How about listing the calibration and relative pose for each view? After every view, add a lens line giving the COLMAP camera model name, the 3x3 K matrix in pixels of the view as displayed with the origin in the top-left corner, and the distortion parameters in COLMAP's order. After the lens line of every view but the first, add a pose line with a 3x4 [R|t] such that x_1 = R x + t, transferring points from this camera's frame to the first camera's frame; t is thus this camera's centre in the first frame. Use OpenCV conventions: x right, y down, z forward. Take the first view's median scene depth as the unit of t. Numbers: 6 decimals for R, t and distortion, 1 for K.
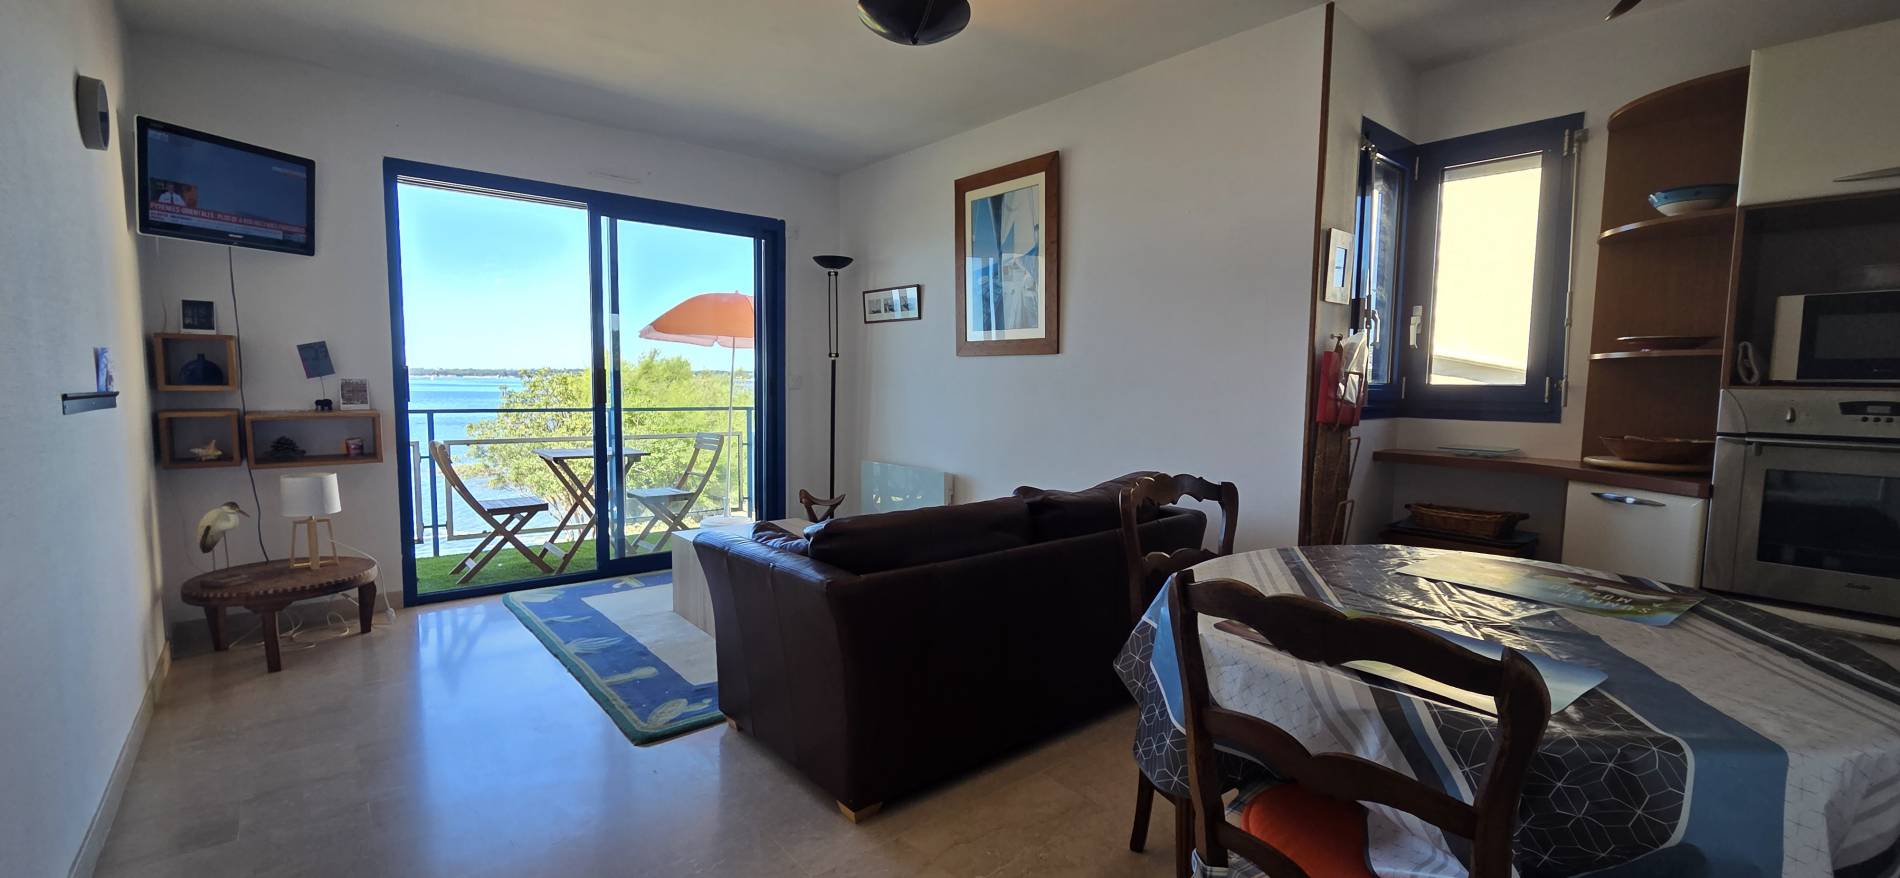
lens RADIAL K [[778.6, 0, 947.4], [0, 778.6, 442.2], [0, 0, 1]] dist [0.007099, -0.000560]
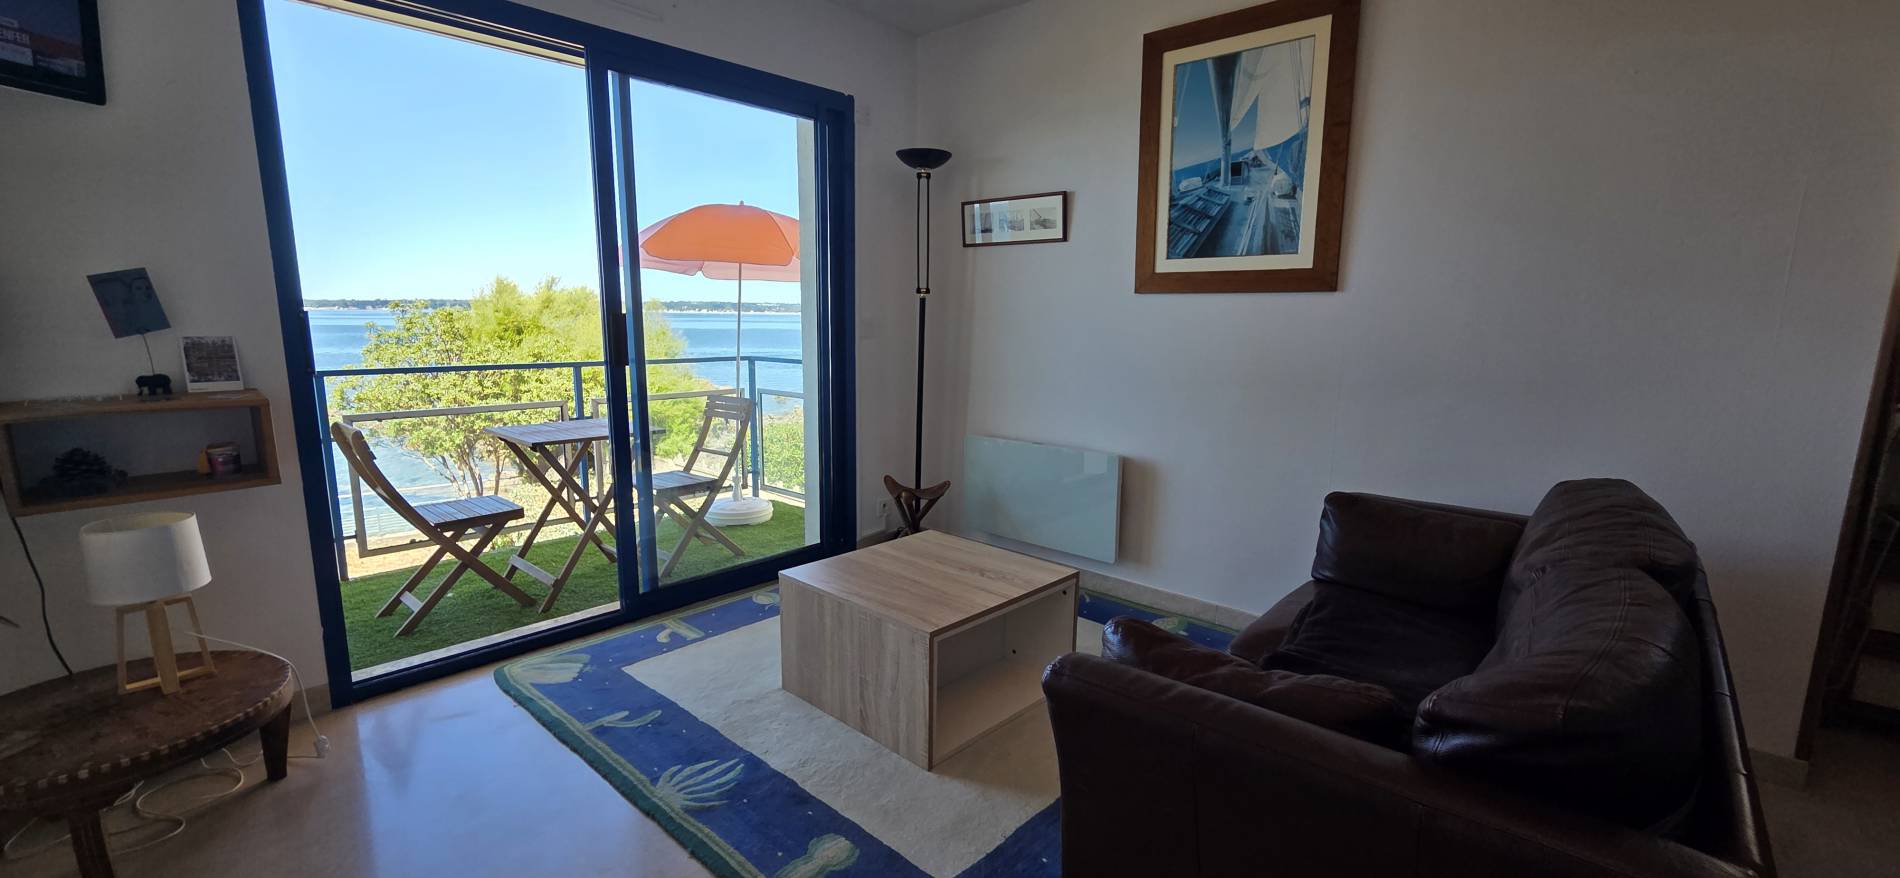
lens RADIAL K [[778.6, 0, 945.7], [0, 778.6, 441.8], [0, 0, 1]] dist [0.007099, -0.000560]
pose [[0.991044, -0.024486, 0.131272, -0.284881], [0.012902, 0.996003, 0.088380, -0.044619], [-0.132912, -0.085895, 0.987399, 0.337279]]
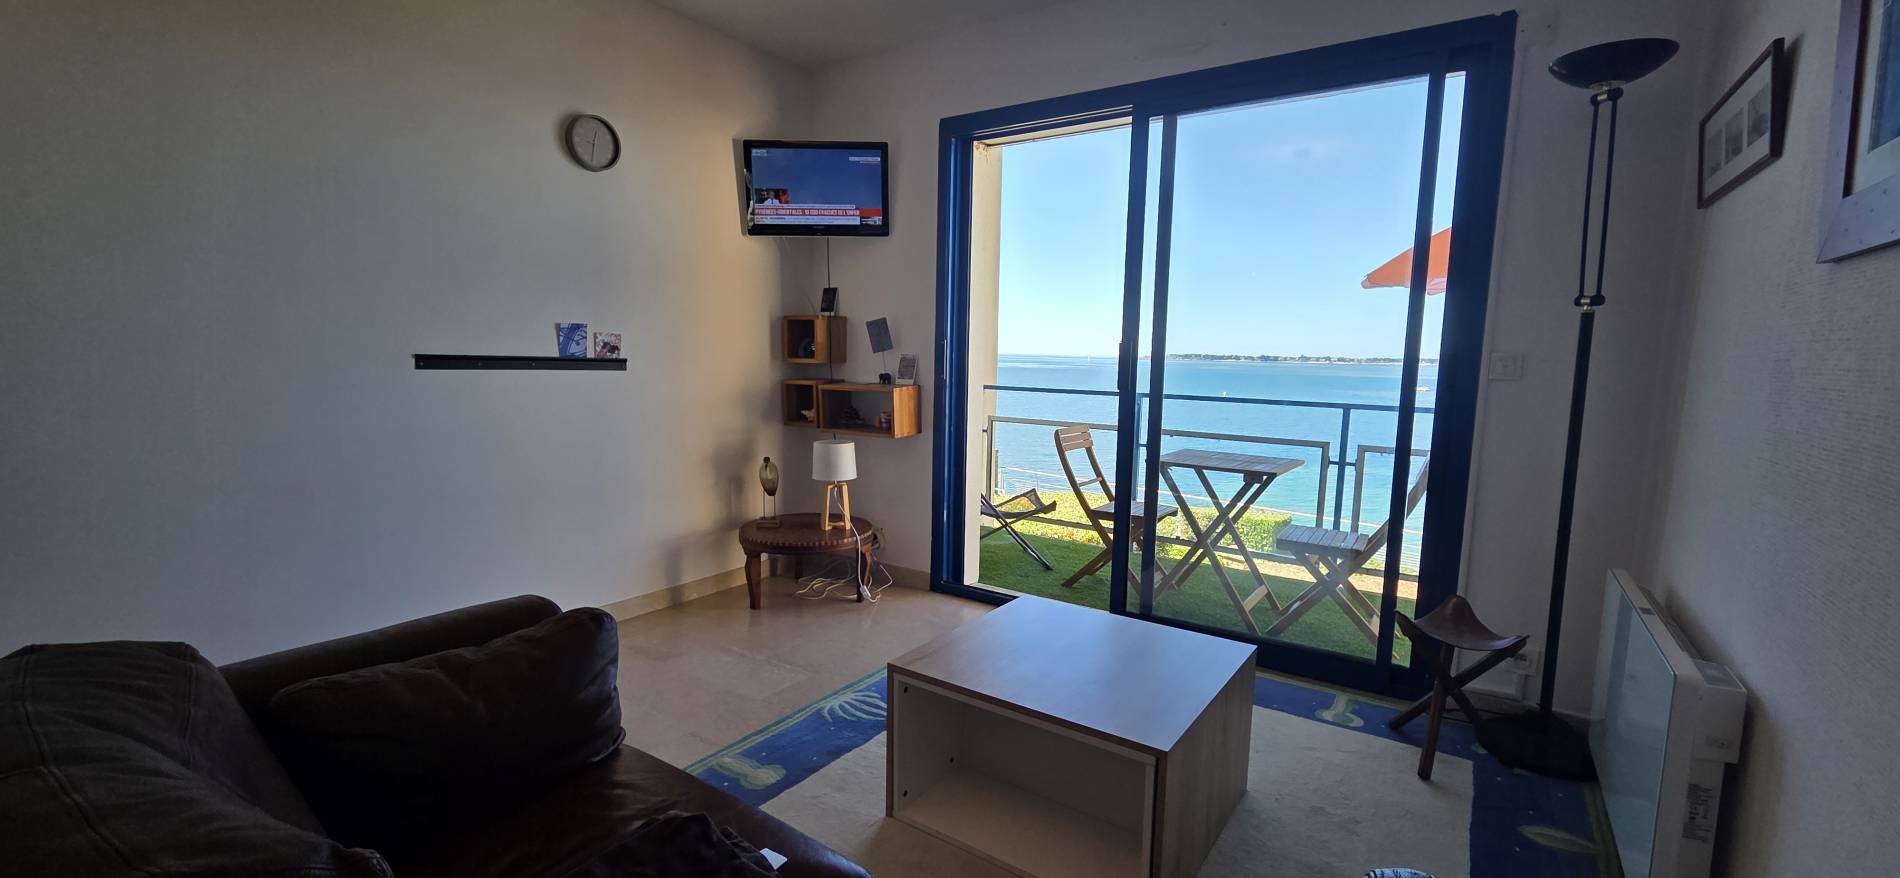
lens RADIAL K [[778.6, 0, 950.9], [0, 778.6, 441.2], [0, 0, 1]] dist [0.007099, -0.000560]
pose [[0.269429, 0.100222, -0.957791, 0.210625], [-0.095331, 0.992461, 0.077033, -0.048349], [0.958290, 0.070553, 0.276952, 0.721869]]
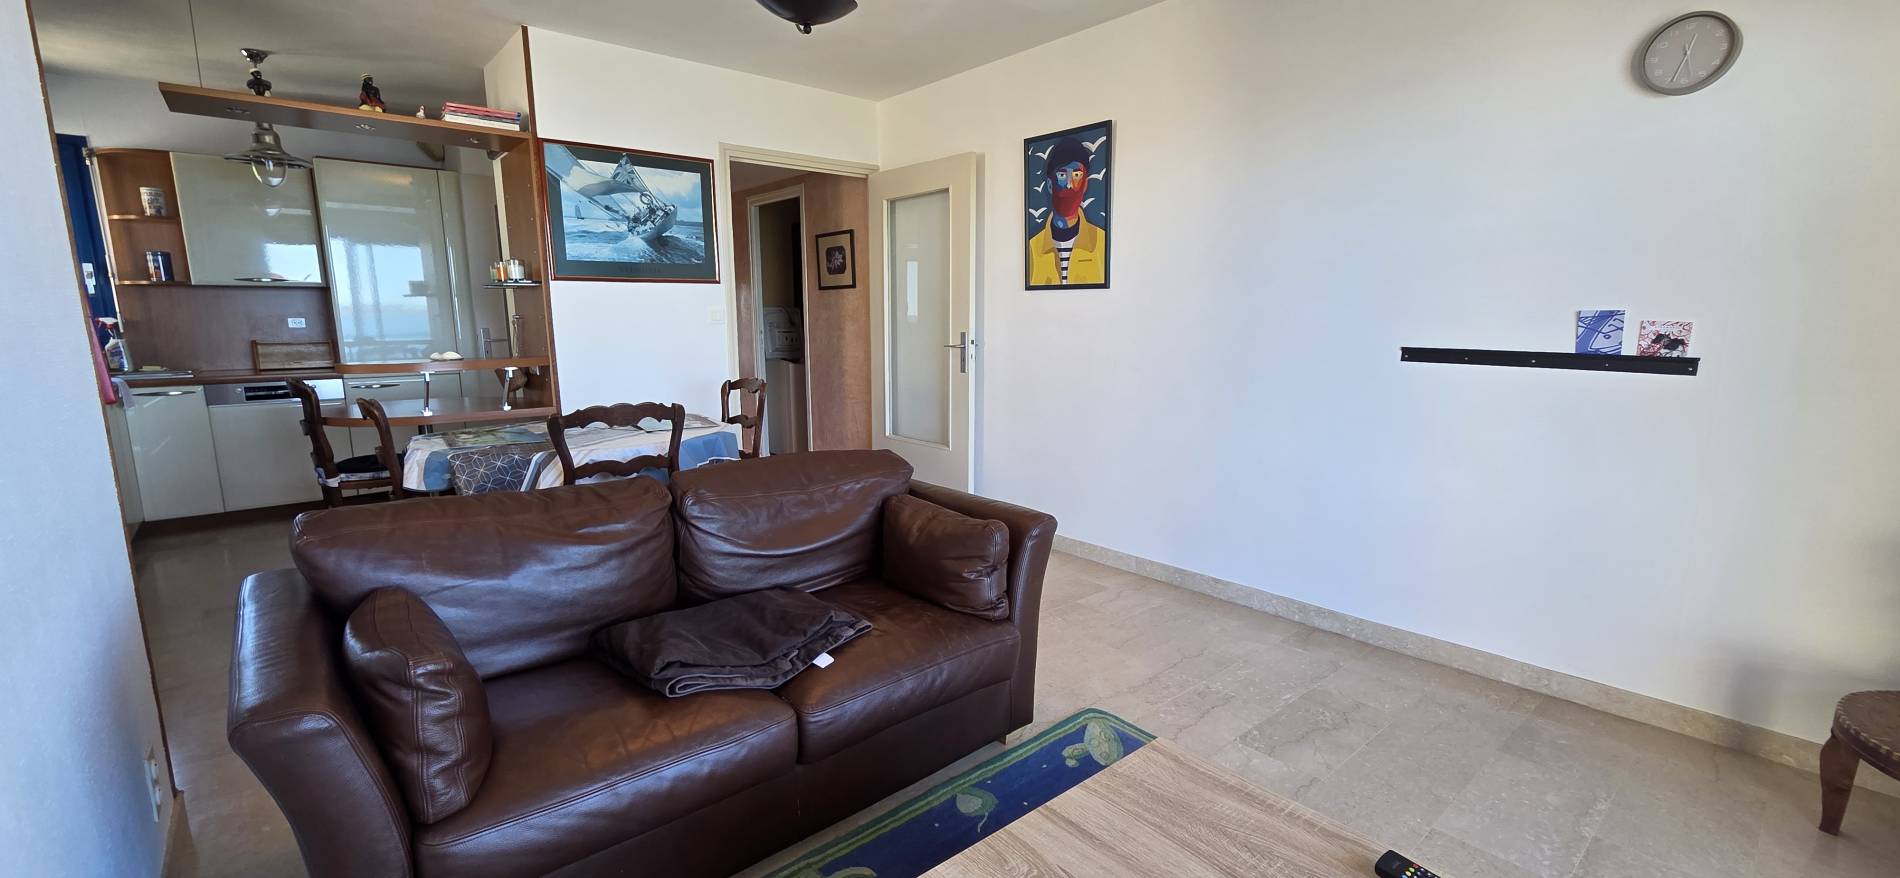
lens RADIAL K [[778.6, 0, 945.8], [0, 778.6, 443.9], [0, 0, 1]] dist [0.007099, -0.000560]
pose [[-0.999620, -0.004323, -0.027218, -0.112448], [-0.010915, 0.968965, 0.246957, -0.110948], [0.025306, 0.247160, -0.968644, 1.152729]]
